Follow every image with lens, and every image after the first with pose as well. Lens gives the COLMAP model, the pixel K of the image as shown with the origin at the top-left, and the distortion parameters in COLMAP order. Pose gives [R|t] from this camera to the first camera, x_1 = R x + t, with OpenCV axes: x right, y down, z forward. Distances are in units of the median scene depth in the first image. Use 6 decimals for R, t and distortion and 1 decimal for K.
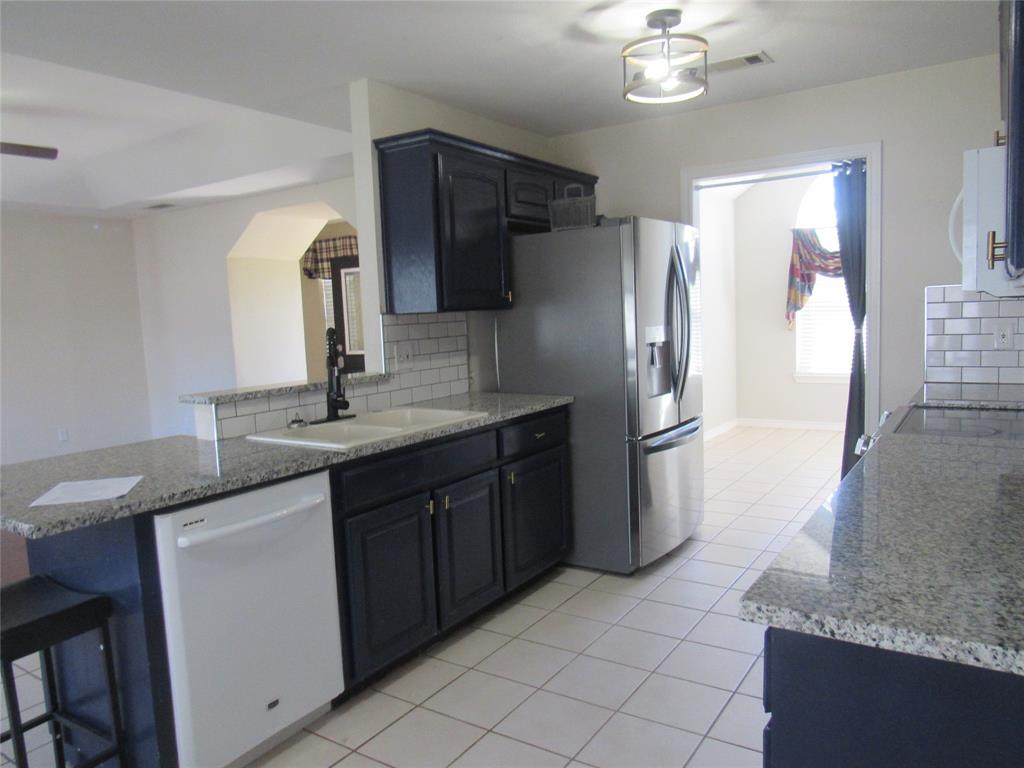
lens RADIAL K [[729.1, 0, 513.0], [0, 729.1, 385.2], [0, 0, 1]] dist [-0.030596, 0.007259]
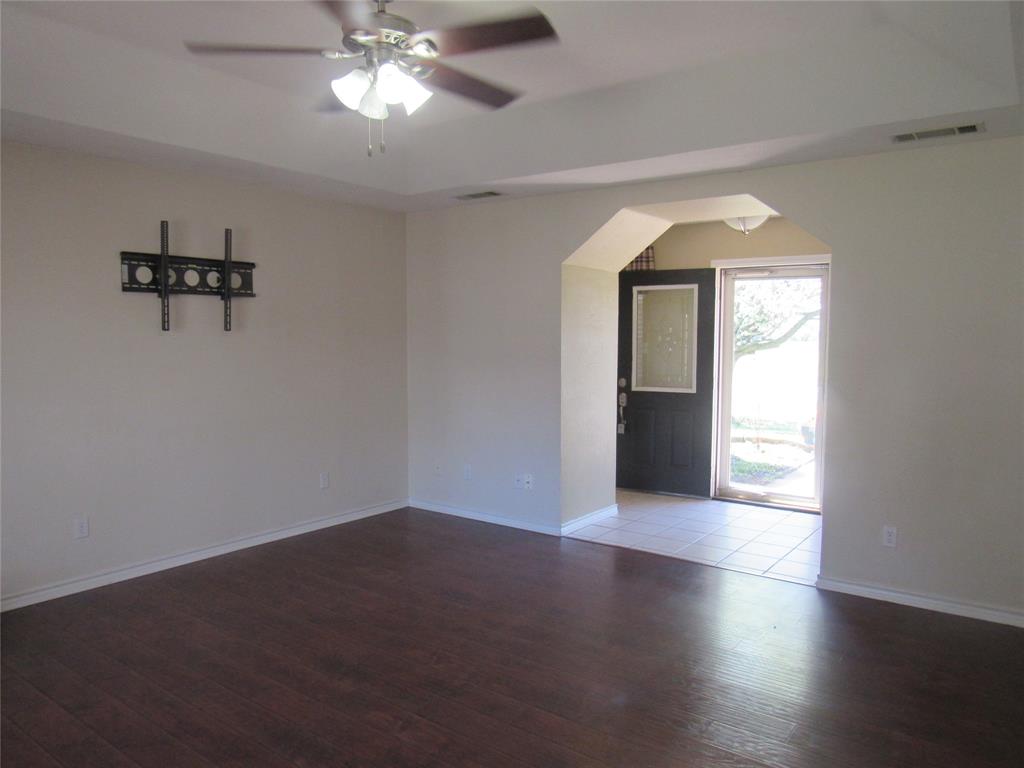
lens RADIAL K [[729.1, 0, 513.0], [0, 729.1, 387.7], [0, 0, 1]] dist [-0.030596, 0.007259]
pose [[0.997662, 0.050420, -0.046144, -0.786873], [-0.051643, 0.998334, -0.025715, -0.043212], [0.044771, 0.028038, 0.998604, 0.439794]]
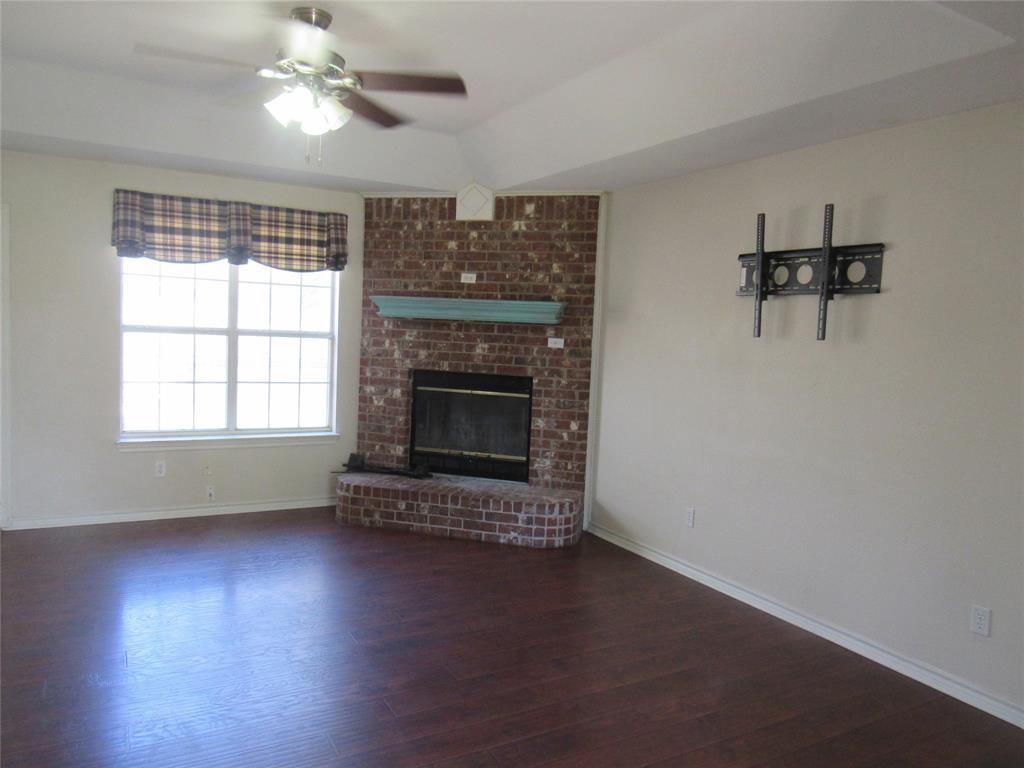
lens RADIAL K [[729.1, 0, 512.0], [0, 729.1, 383.8], [0, 0, 1]] dist [-0.030596, 0.007259]
pose [[-0.450570, 0.092821, -0.887903, -0.267631], [-0.117343, 0.979793, 0.161973, -0.211927], [0.884996, 0.177170, -0.430574, 1.843822]]
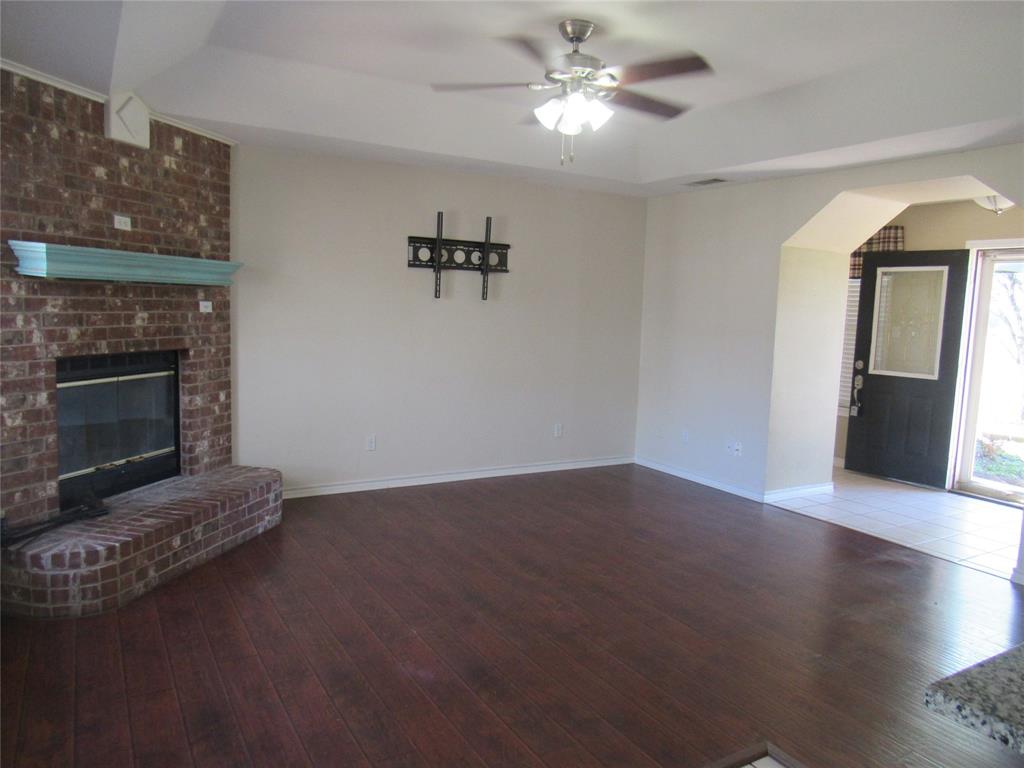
lens RADIAL K [[729.1, 0, 514.1], [0, 729.1, 384.8], [0, 0, 1]] dist [-0.030596, 0.007259]
pose [[0.898674, 0.121947, -0.421323, -0.589174], [-0.118110, 0.992373, 0.035303, -0.029025], [0.422415, 0.018036, 0.906223, 0.270574]]
